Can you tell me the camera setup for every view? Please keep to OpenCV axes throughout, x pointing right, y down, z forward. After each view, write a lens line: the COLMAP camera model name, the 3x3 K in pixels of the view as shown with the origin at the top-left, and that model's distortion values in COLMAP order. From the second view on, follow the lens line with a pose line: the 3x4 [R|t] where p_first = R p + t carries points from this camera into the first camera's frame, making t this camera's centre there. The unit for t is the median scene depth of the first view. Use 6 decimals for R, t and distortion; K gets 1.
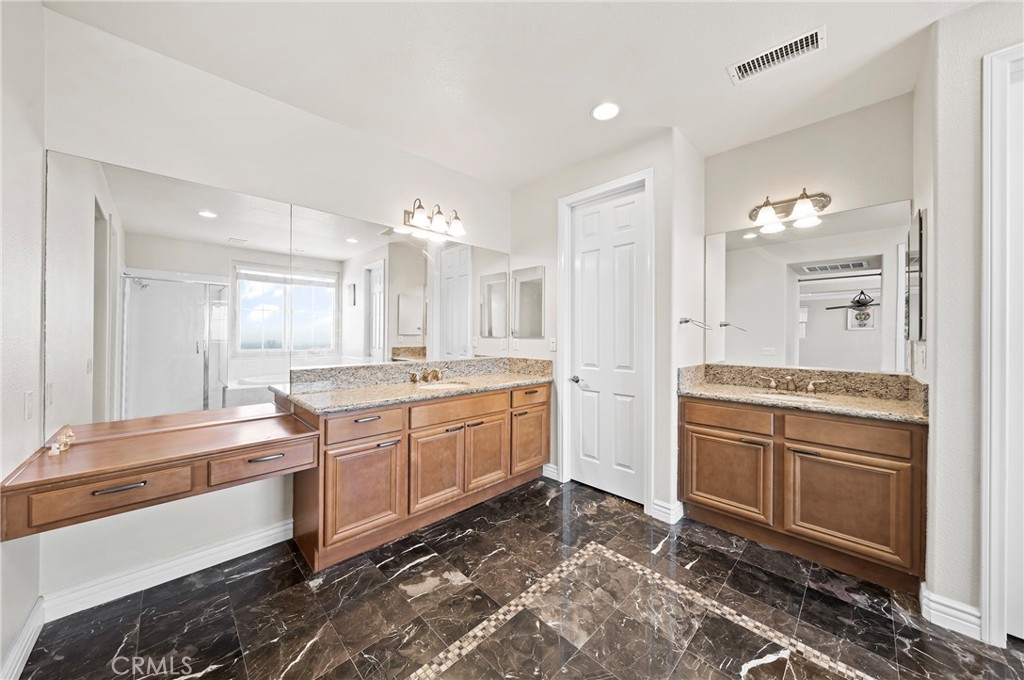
lens RADIAL K [[355.5, 0, 514.0], [0, 355.5, 334.6], [0, 0, 1]] dist [-0.011060, 0.000448]
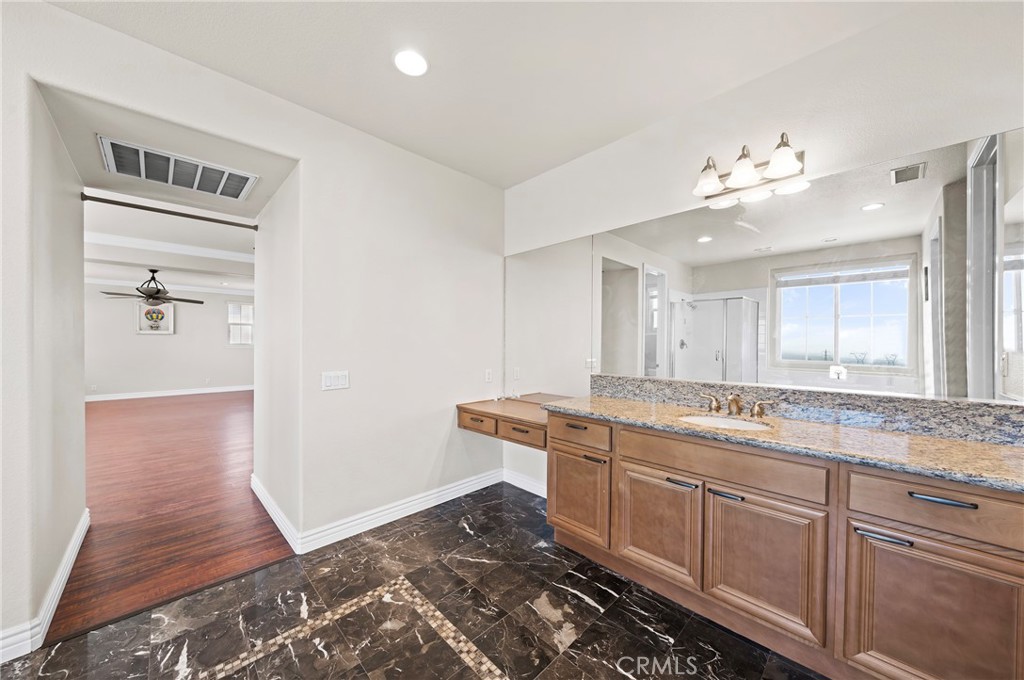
lens RADIAL K [[355.5, 0, 505.9], [0, 355.5, 342.8], [0, 0, 1]] dist [-0.011060, 0.000448]
pose [[-0.019917, -0.003954, -0.999794, 0.638475], [-0.001367, 0.999991, -0.003928, -0.000639], [0.999801, 0.001288, -0.019922, 0.827734]]
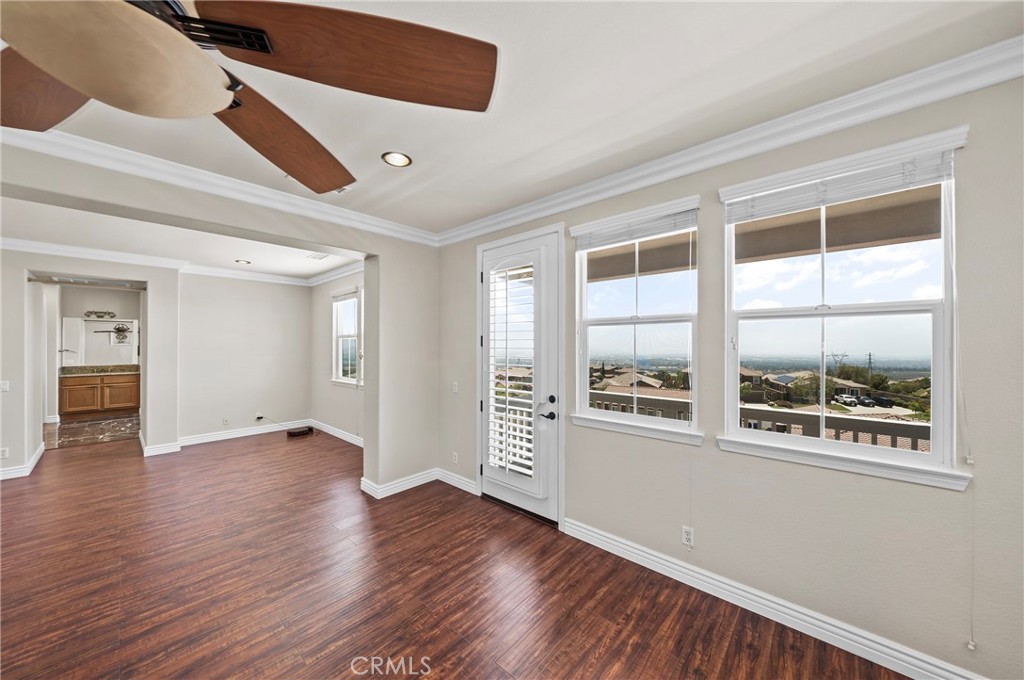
lens RADIAL K [[355.5, 0, 515.1], [0, 355.5, 341.6], [0, 0, 1]] dist [-0.011060, 0.000448]
pose [[-0.059140, -0.002867, 0.998246, -1.345651], [0.005177, 0.999982, 0.003179, -0.057085], [-0.998236, 0.005356, -0.059124, -1.317350]]
